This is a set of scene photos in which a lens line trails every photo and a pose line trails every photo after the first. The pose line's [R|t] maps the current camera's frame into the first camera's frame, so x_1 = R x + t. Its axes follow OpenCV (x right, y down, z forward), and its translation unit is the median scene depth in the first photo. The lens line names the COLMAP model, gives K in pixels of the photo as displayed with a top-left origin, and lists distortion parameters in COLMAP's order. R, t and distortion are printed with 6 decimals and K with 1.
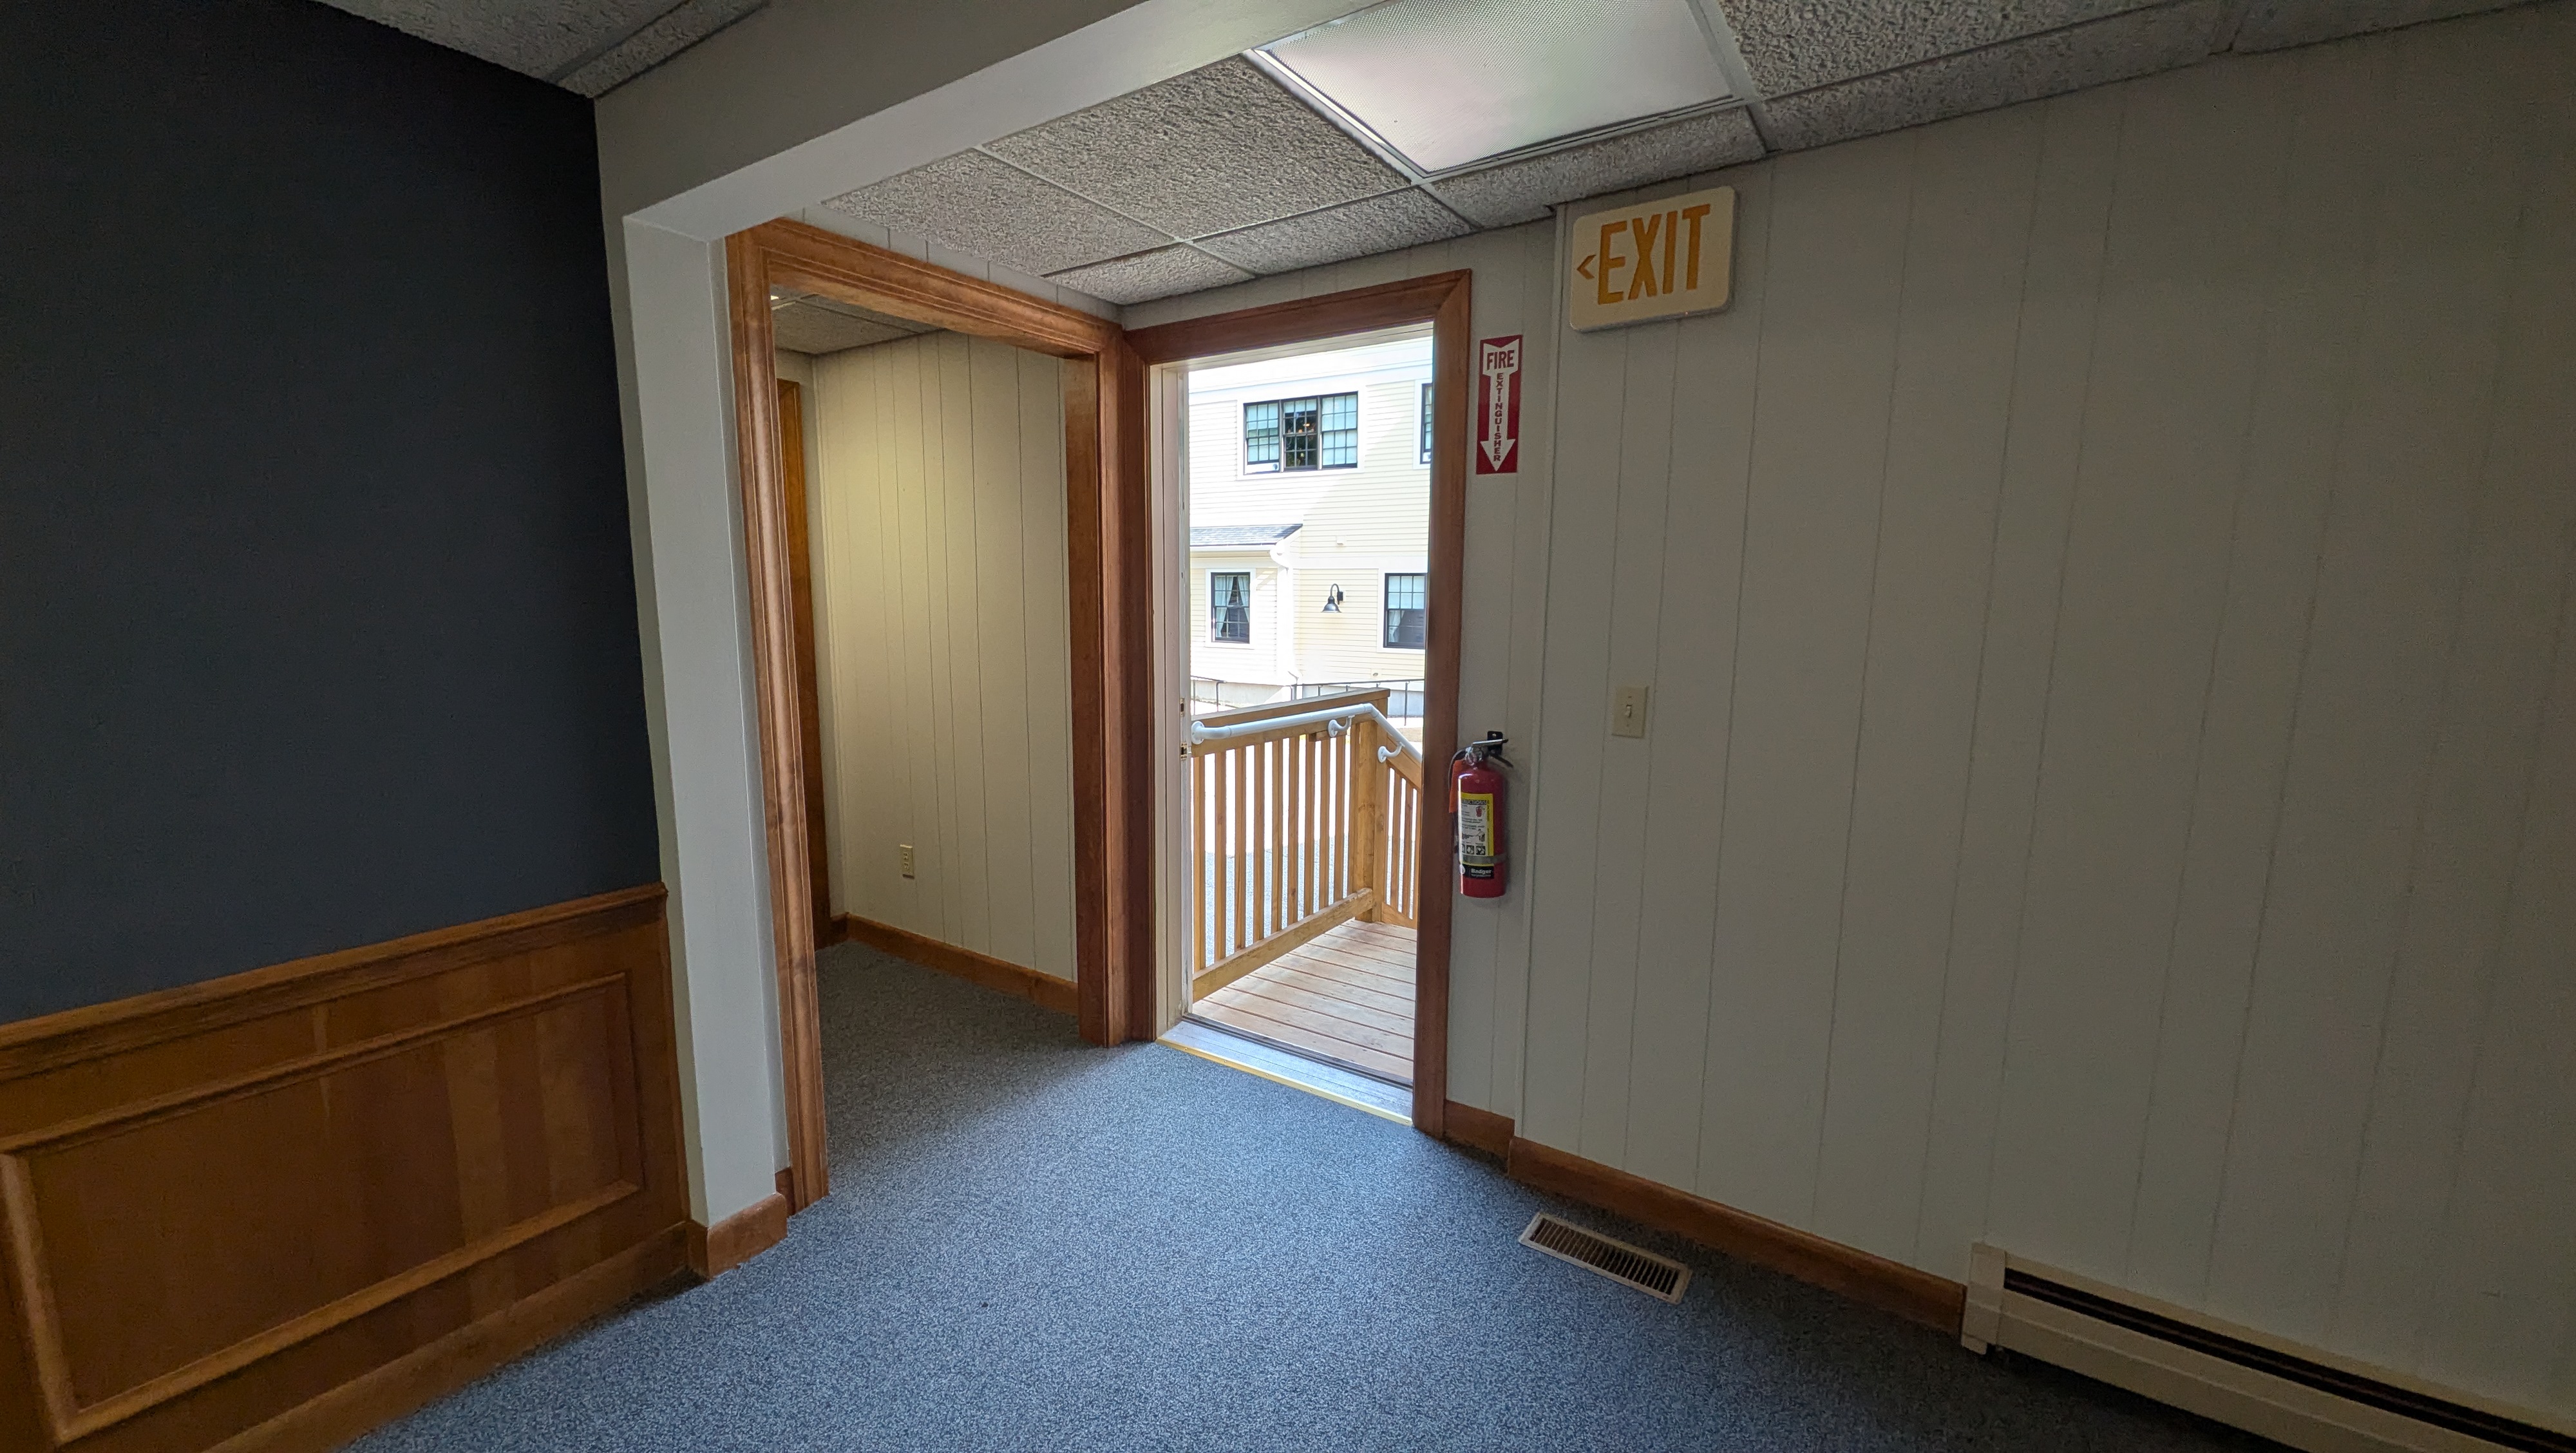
lens RADIAL K [[1006.3, 0, 1274.2], [0, 1006.3, 743.3], [0, 0, 1]] dist [0.006586, -0.001731]
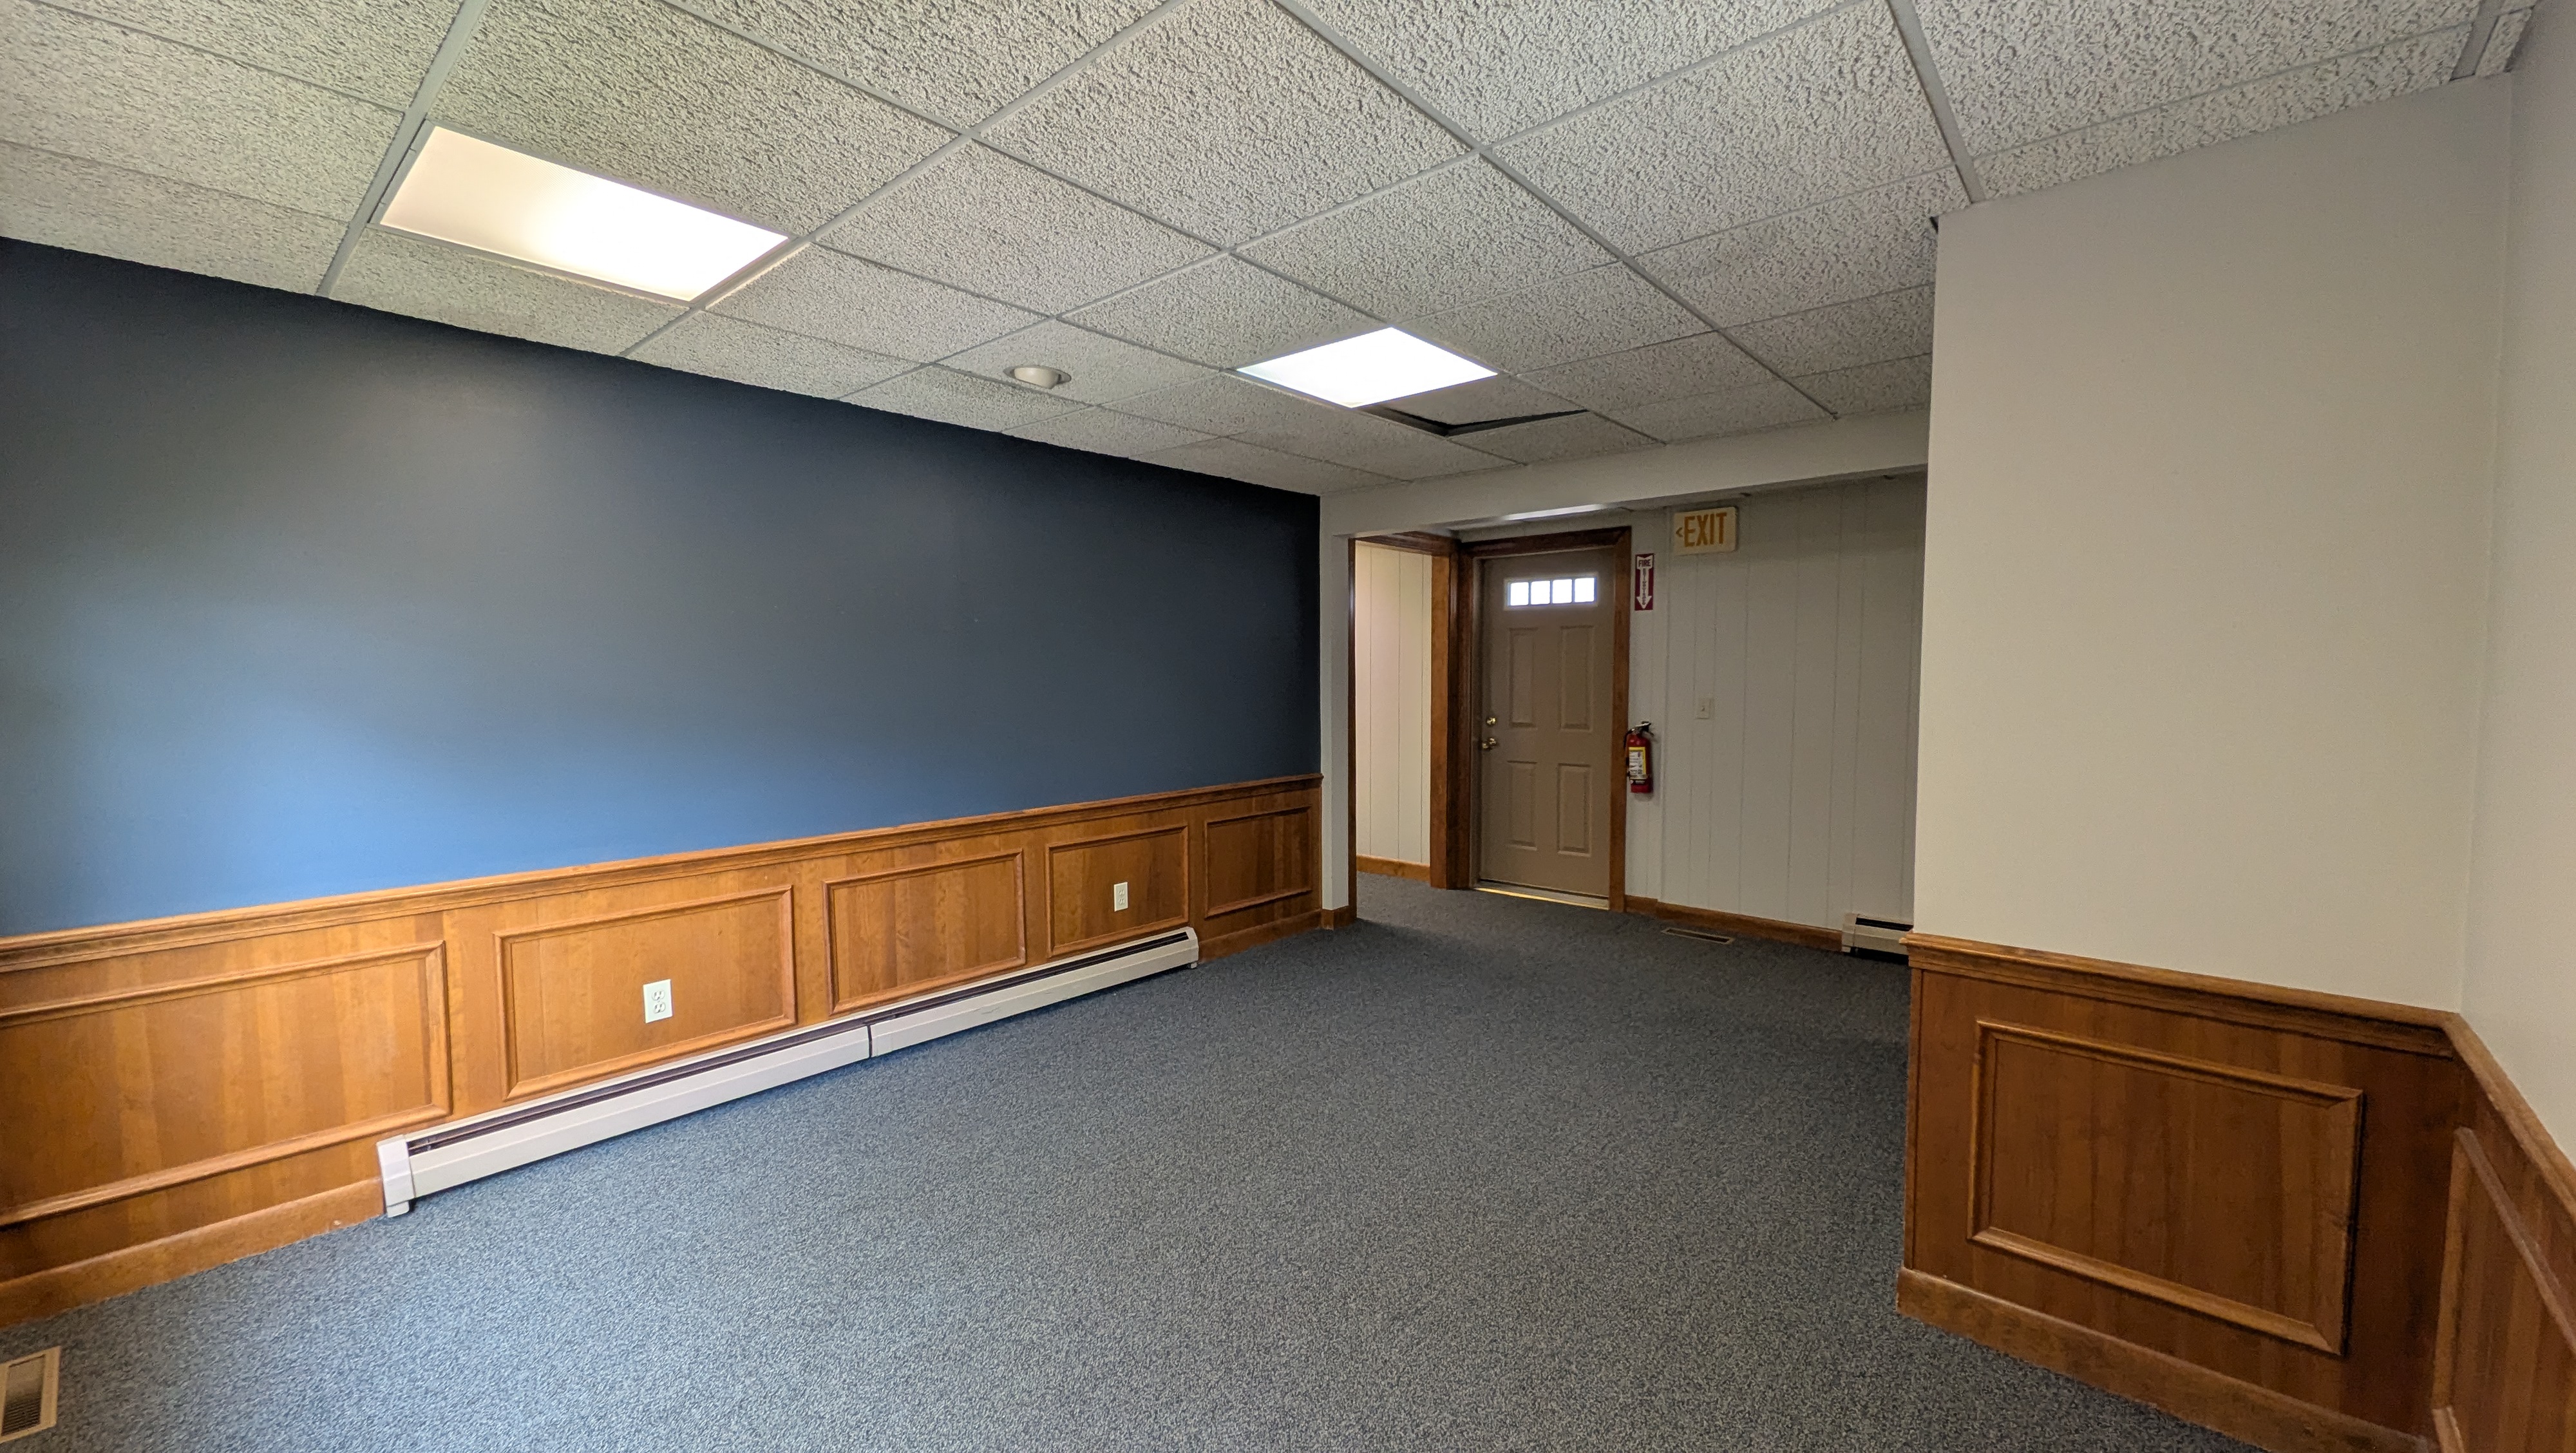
lens RADIAL K [[1006.3, 0, 1273.3], [0, 1006.3, 744.0], [0, 0, 1]] dist [0.006586, -0.001731]
pose [[0.990269, -0.003299, -0.139128, -0.346623], [-0.007349, 0.997084, -0.075952, 0.253507], [0.138973, 0.076235, 0.987358, -1.584942]]
